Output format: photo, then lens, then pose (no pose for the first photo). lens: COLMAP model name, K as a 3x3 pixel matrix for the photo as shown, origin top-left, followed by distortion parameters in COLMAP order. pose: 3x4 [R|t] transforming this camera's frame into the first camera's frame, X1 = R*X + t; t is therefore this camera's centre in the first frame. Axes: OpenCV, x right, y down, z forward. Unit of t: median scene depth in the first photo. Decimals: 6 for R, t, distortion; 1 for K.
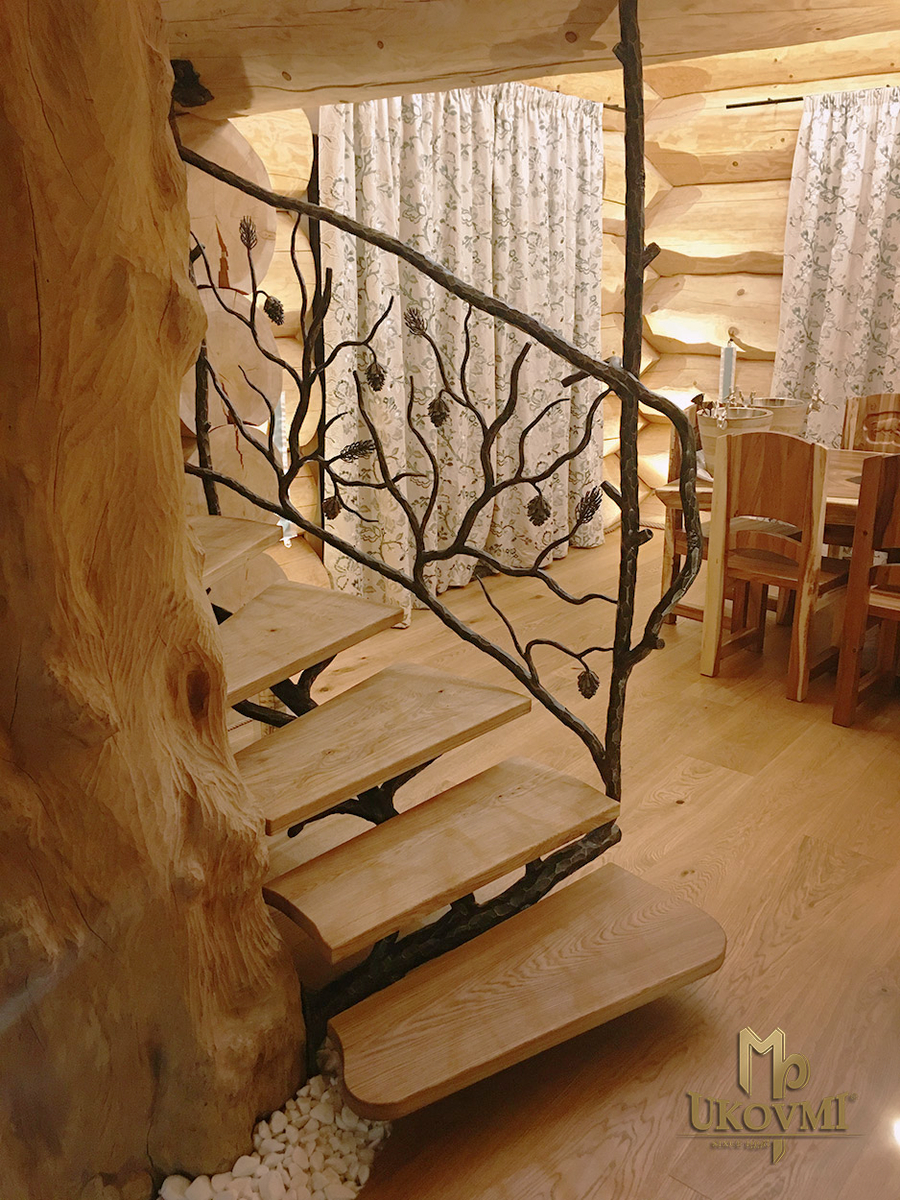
lens RADIAL K [[1012.2, 0, 456.2], [0, 1012.2, 596.7], [0, 0, 1]] dist [0.054175, -0.041310]
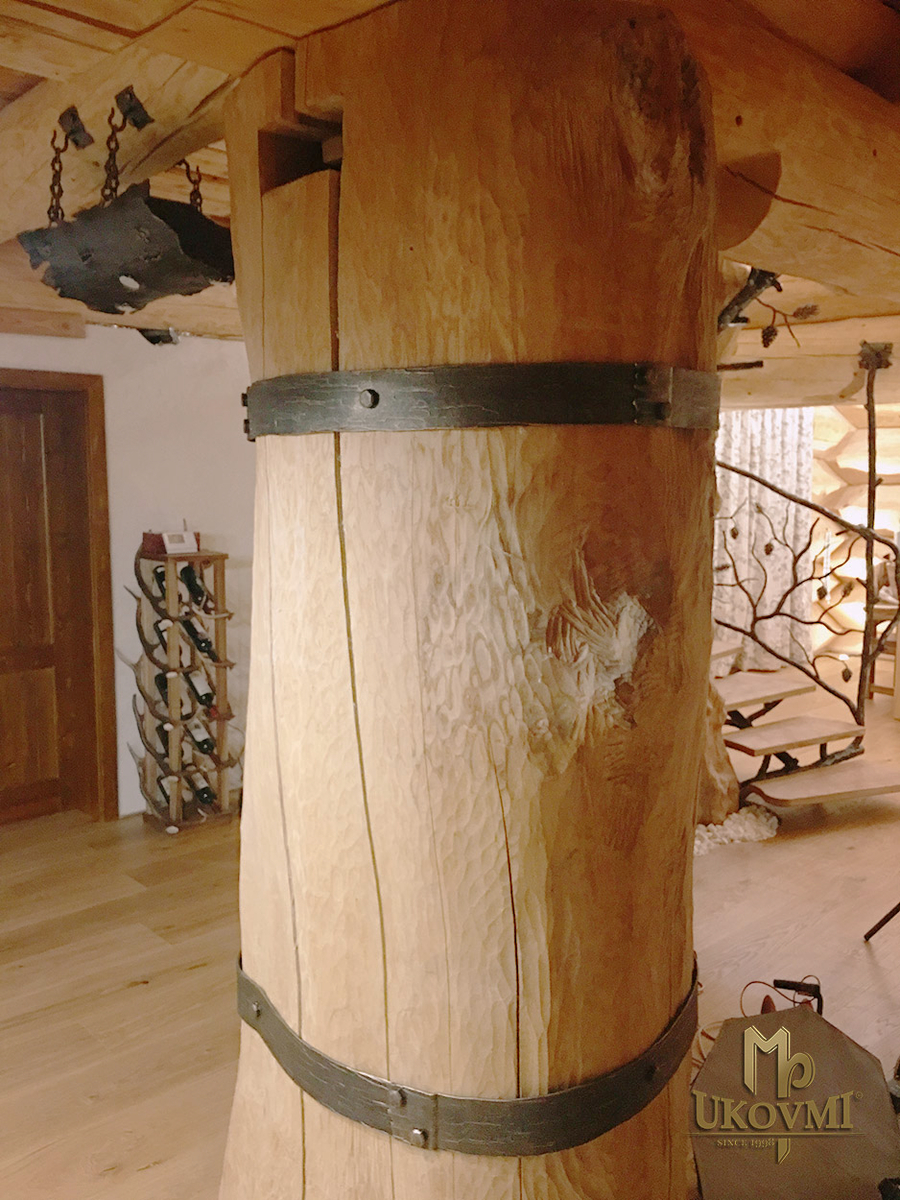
lens RADIAL K [[1012.2, 0, 456.2], [0, 1012.2, 596.7], [0, 0, 1]] dist [0.054175, -0.041310]
pose [[0.990391, 0.022834, -0.136400, -0.218305], [-0.047767, 0.982057, -0.182435, 0.197470], [0.129787, 0.187197, 0.973711, -0.671587]]
